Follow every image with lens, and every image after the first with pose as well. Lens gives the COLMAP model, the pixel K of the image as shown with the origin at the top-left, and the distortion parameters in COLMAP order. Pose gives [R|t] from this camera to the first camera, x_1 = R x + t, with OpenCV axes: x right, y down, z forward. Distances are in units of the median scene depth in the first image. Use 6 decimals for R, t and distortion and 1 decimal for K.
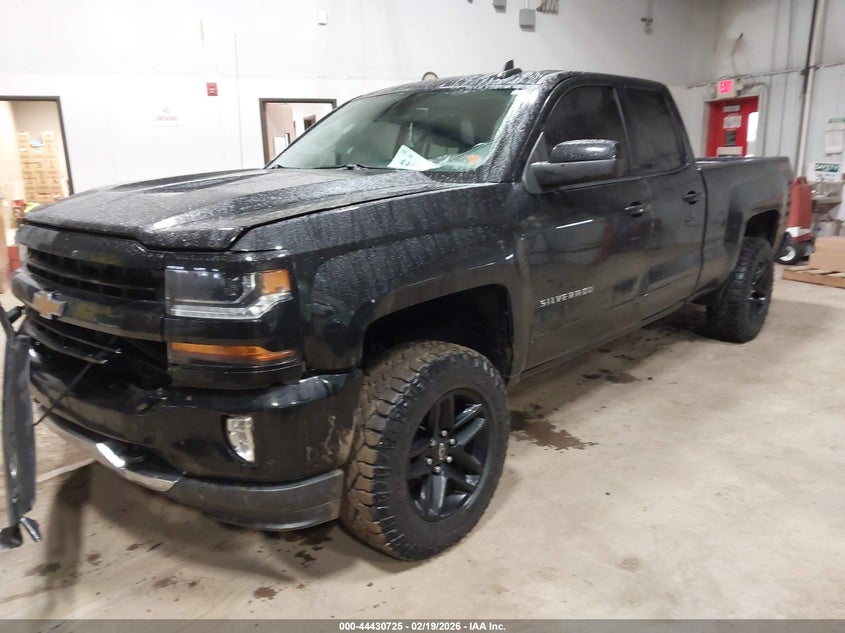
lens RADIAL K [[705.4, 0, 424.1], [0, 705.4, 319.4], [0, 0, 1]] dist [-0.009477, 0.017075]
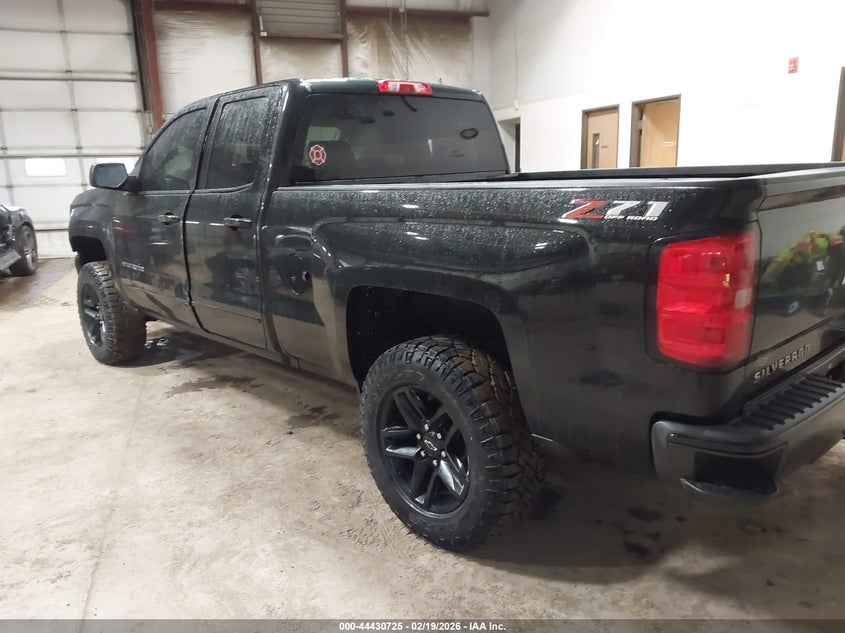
lens RADIAL K [[705.4, 0, 424.1], [0, 705.4, 315.8], [0, 0, 1]] dist [-0.009477, 0.017075]
pose [[-0.129733, 0.229405, -0.964646, 1.191813], [-0.185153, 0.950152, 0.250859, -0.321119], [0.974109, 0.211152, -0.080791, 1.312001]]
